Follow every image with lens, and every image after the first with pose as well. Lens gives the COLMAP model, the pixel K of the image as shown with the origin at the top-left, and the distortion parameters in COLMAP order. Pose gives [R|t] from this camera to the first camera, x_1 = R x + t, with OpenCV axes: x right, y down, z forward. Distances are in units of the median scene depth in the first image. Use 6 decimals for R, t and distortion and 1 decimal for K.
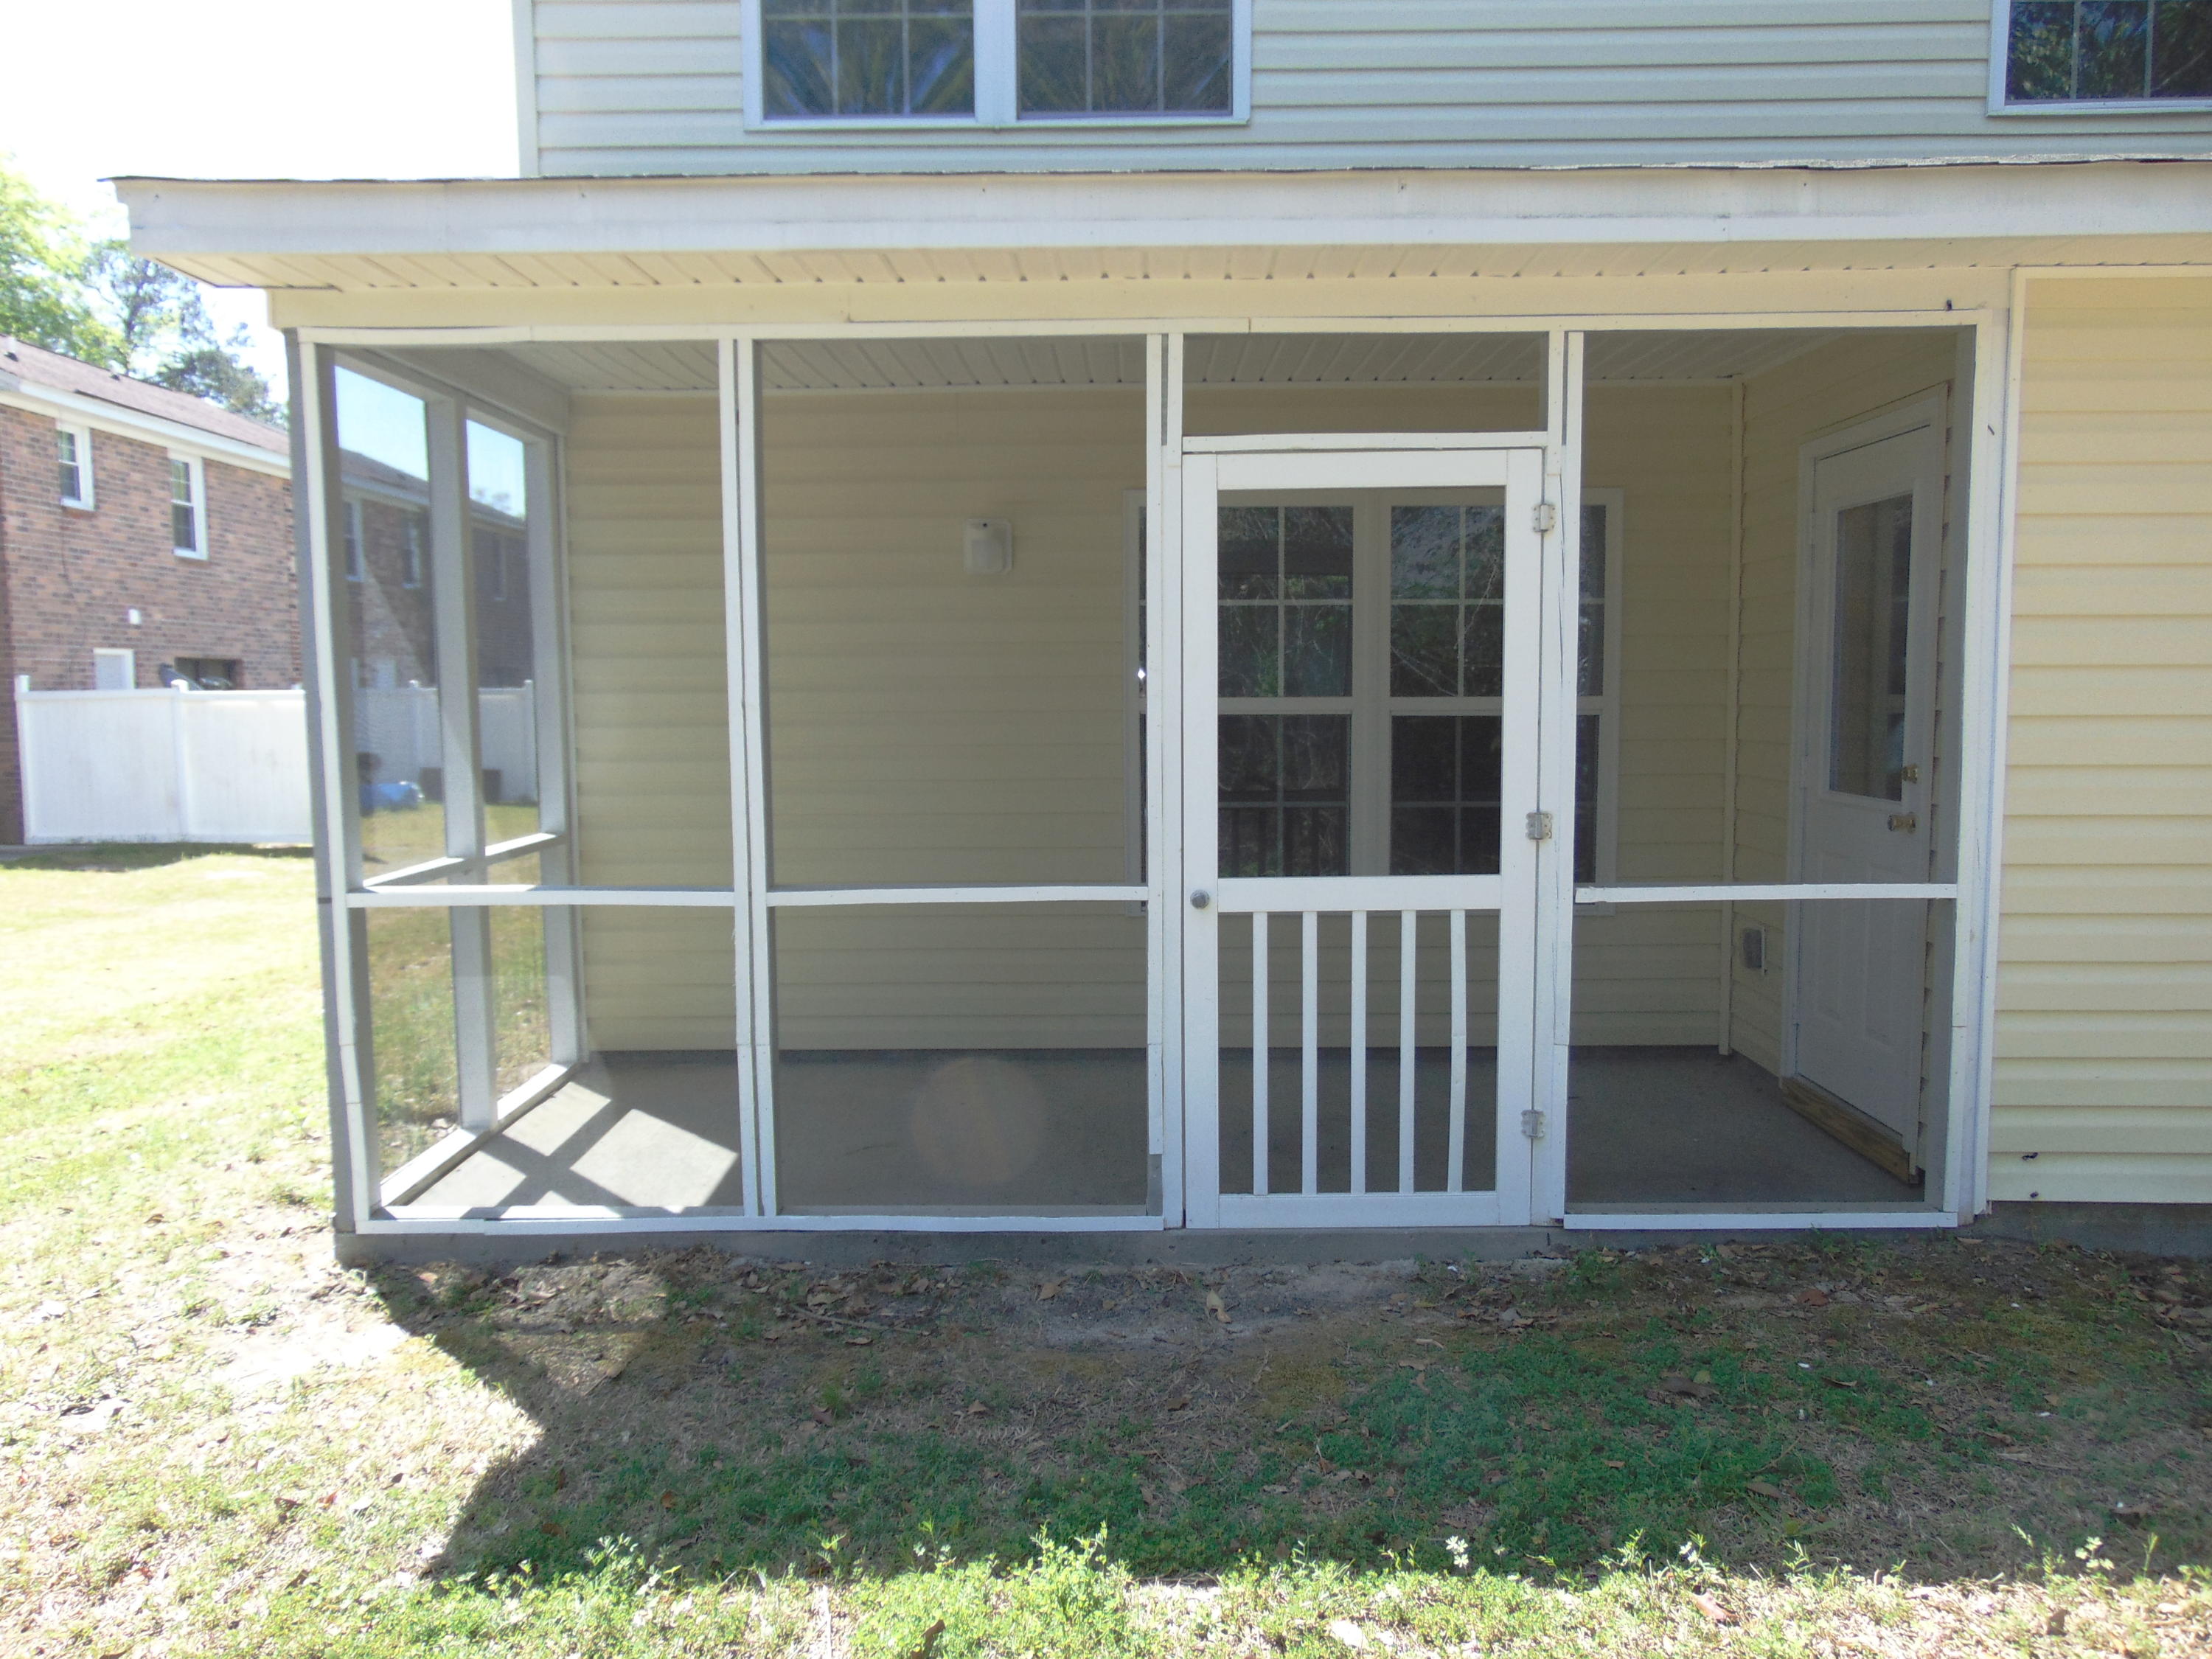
lens RADIAL K [[1639.1, 0, 1105.6], [0, 1639.1, 825.5], [0, 0, 1]] dist [-0.028031, 0.050435]
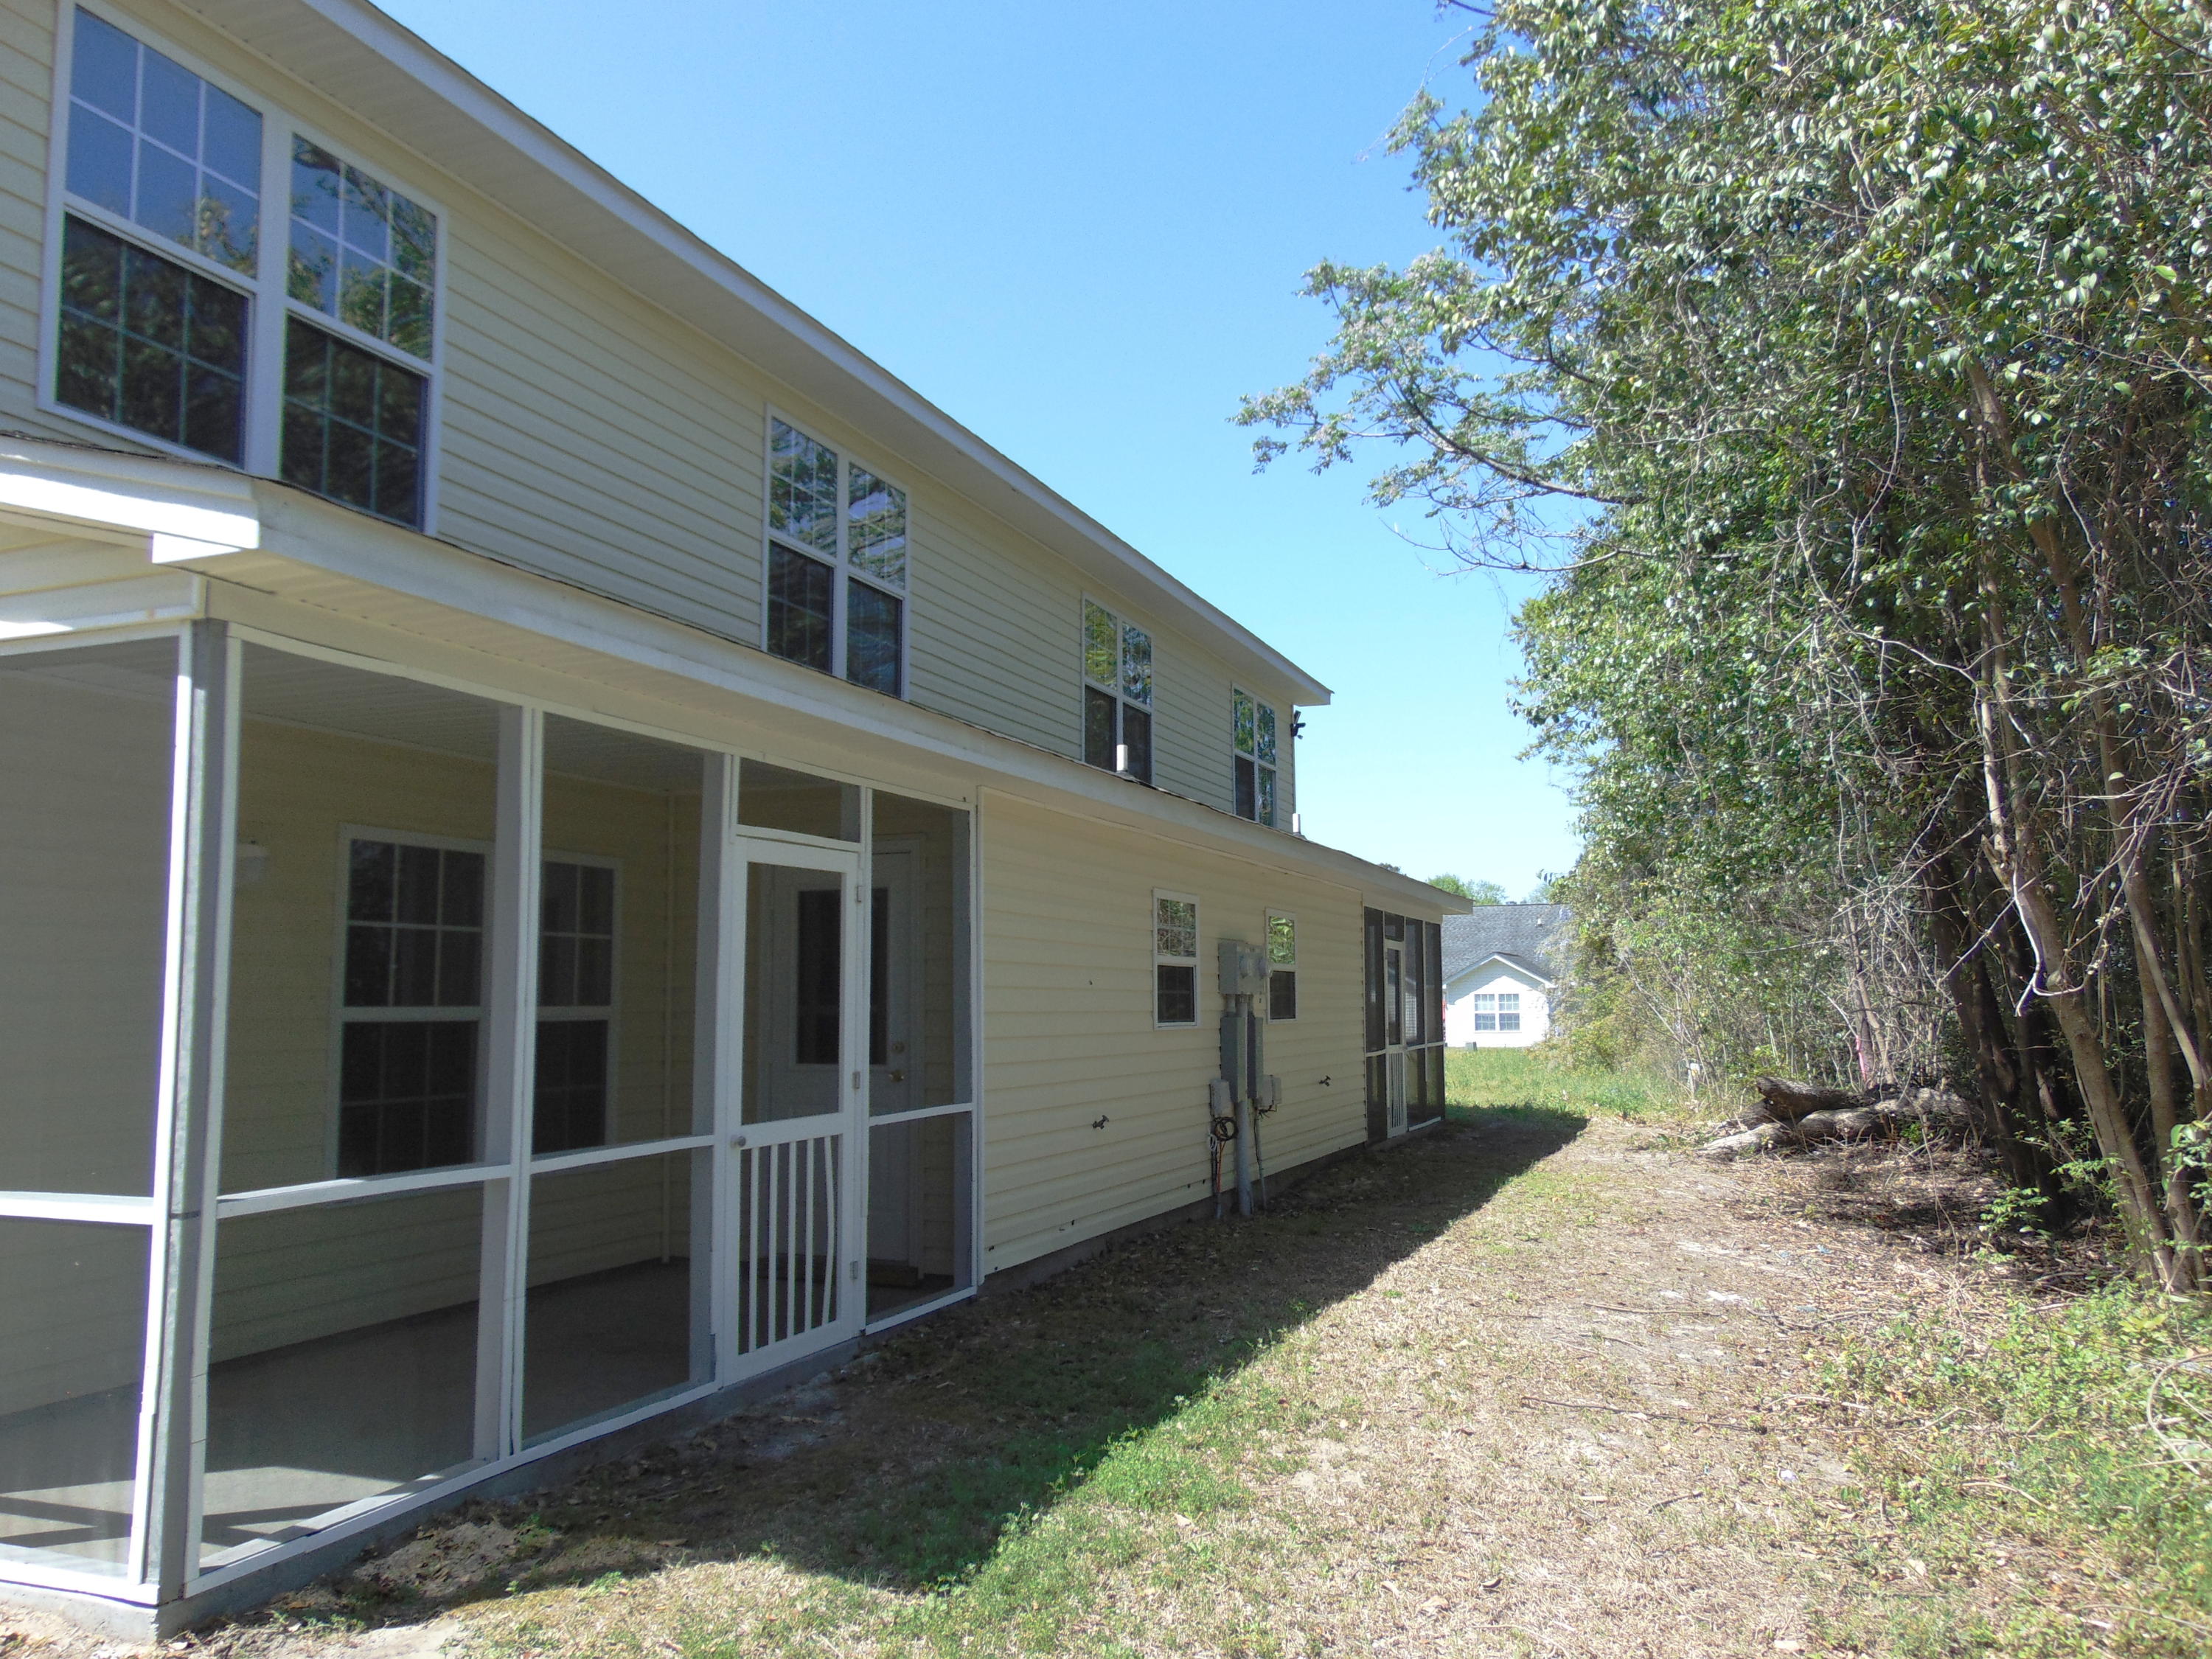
lens RADIAL K [[1639.1, 0, 1116.1], [0, 1639.1, 832.1], [0, 0, 1]] dist [-0.028031, 0.050435]
pose [[0.348094, 0.101971, 0.931897, -1.178555], [0.087385, 0.986209, -0.140555, 0.008425], [-0.933378, 0.130360, 0.334383, 0.177516]]
